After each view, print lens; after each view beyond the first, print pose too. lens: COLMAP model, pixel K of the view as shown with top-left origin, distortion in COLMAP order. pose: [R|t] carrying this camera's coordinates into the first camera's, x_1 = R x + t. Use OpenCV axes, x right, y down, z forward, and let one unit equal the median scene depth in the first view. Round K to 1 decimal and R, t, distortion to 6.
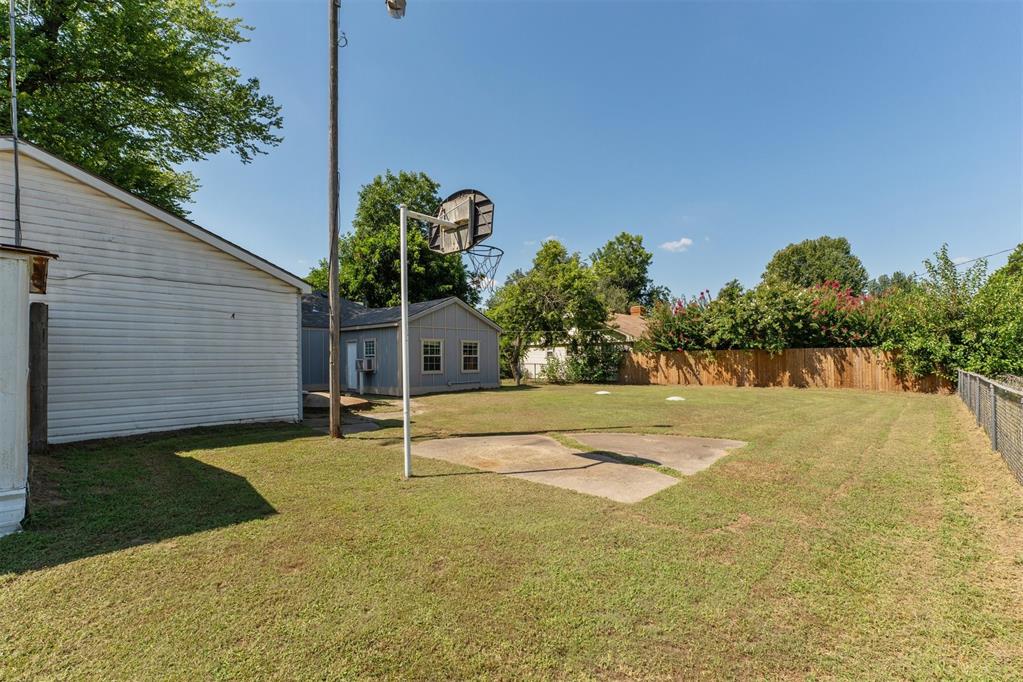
lens RADIAL K [[452.2, 0, 515.3], [0, 452.2, 346.6], [0, 0, 1]] dist [-0.014040, -0.000172]
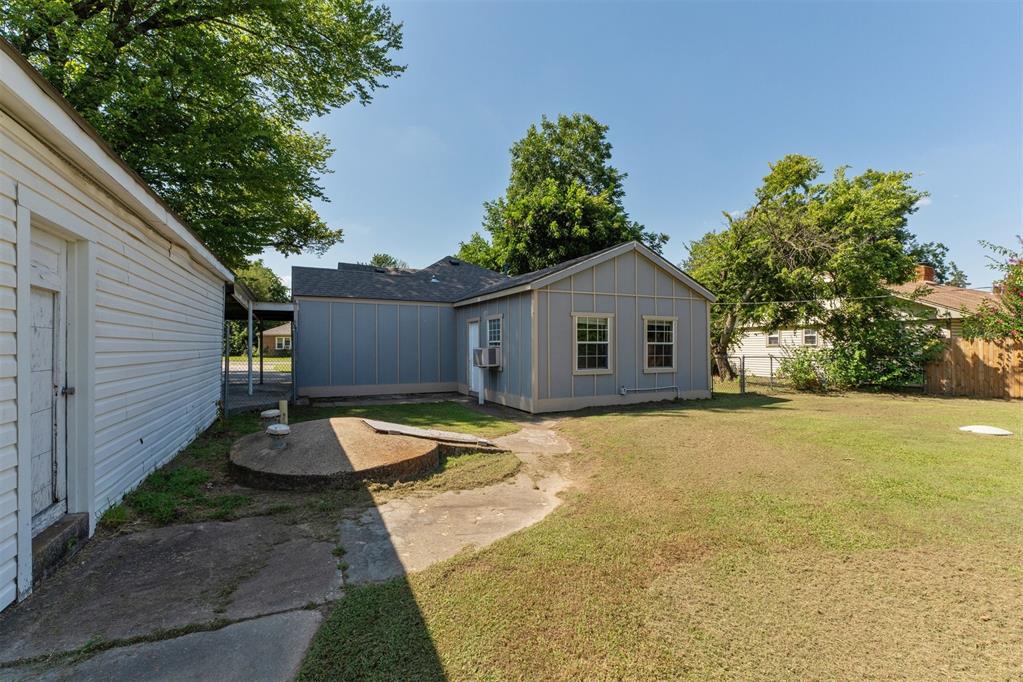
lens RADIAL K [[452.2, 0, 515.3], [0, 452.2, 346.6], [0, 0, 1]] dist [-0.014040, -0.000172]
pose [[0.932142, 0.006062, -0.362042, -0.046990], [0.004214, 0.999610, 0.027588, 0.006115], [0.362068, -0.027242, 0.931754, 0.297003]]
